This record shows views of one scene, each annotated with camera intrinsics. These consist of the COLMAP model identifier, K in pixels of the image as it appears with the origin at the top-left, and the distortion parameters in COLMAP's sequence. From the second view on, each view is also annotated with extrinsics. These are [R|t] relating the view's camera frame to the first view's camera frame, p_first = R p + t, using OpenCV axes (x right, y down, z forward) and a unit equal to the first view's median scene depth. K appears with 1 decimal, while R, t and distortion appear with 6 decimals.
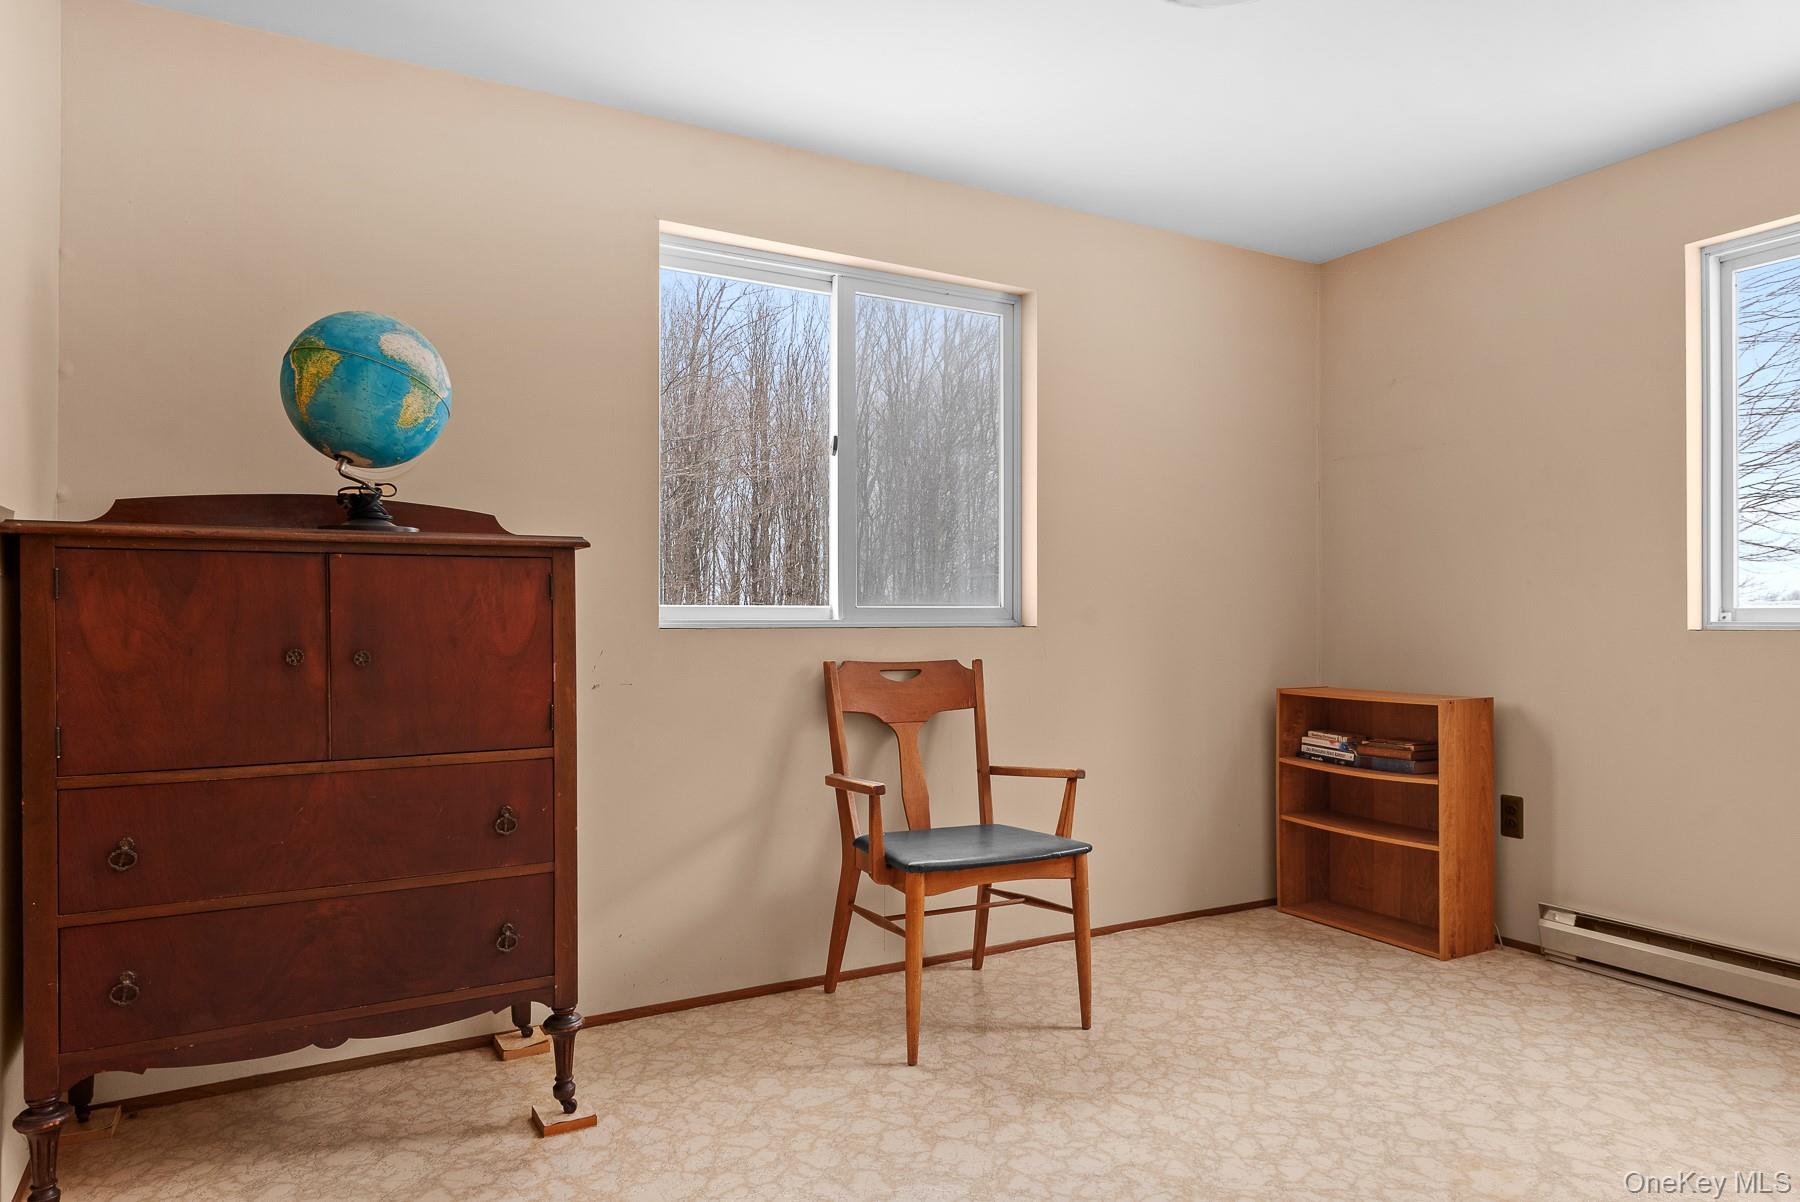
lens RADIAL K [[1125.2, 0, 900.0], [0, 1125.2, 601.0], [0, 0, 1]] dist [-0.000989, -0.001485]
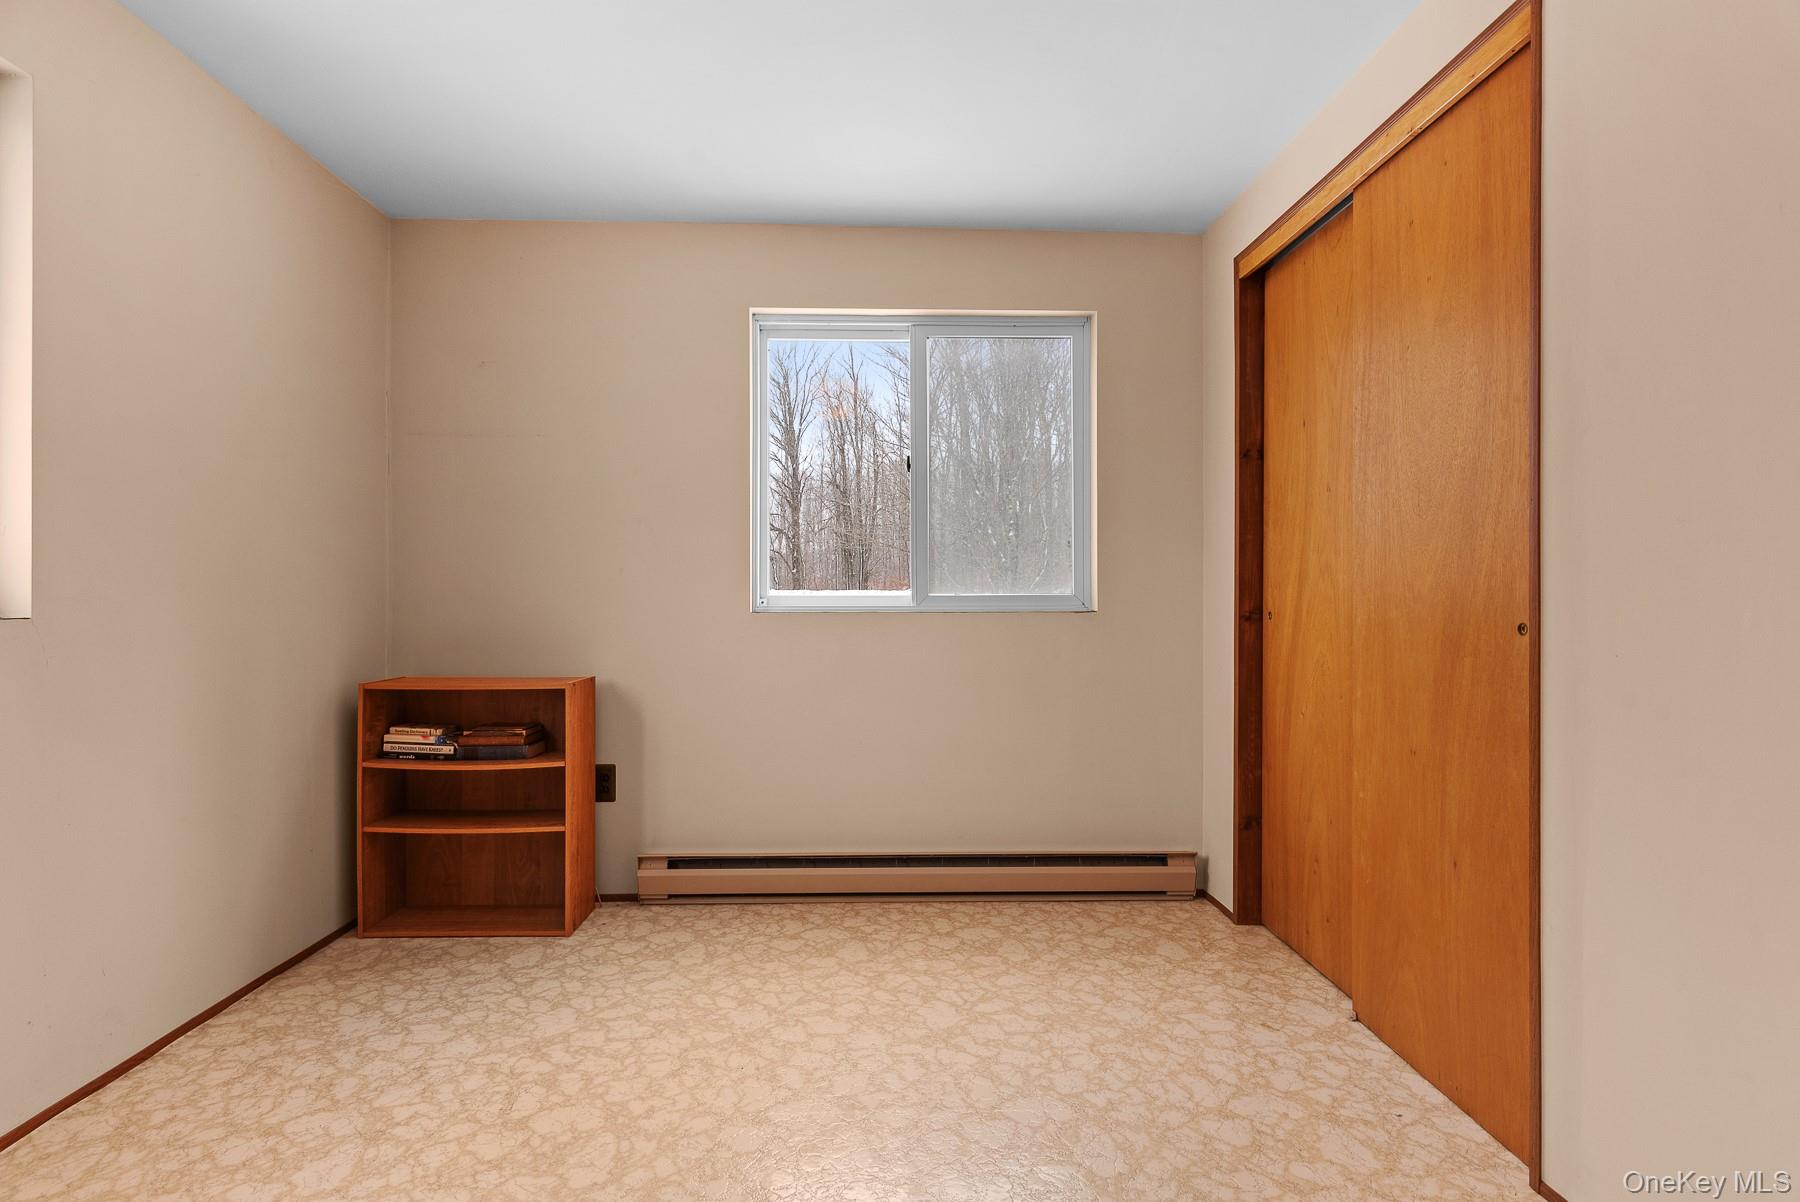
lens RADIAL K [[880.6, 0, 895.1], [0, 880.6, 592.8], [0, 0, 1]] dist [-0.000179, 0.000065]
pose [[0.454799, 0.006463, 0.890571, -0.099459], [-0.013064, 0.999914, -0.000584, 0.002360], [-0.890498, -0.011369, 0.454844, 0.369708]]
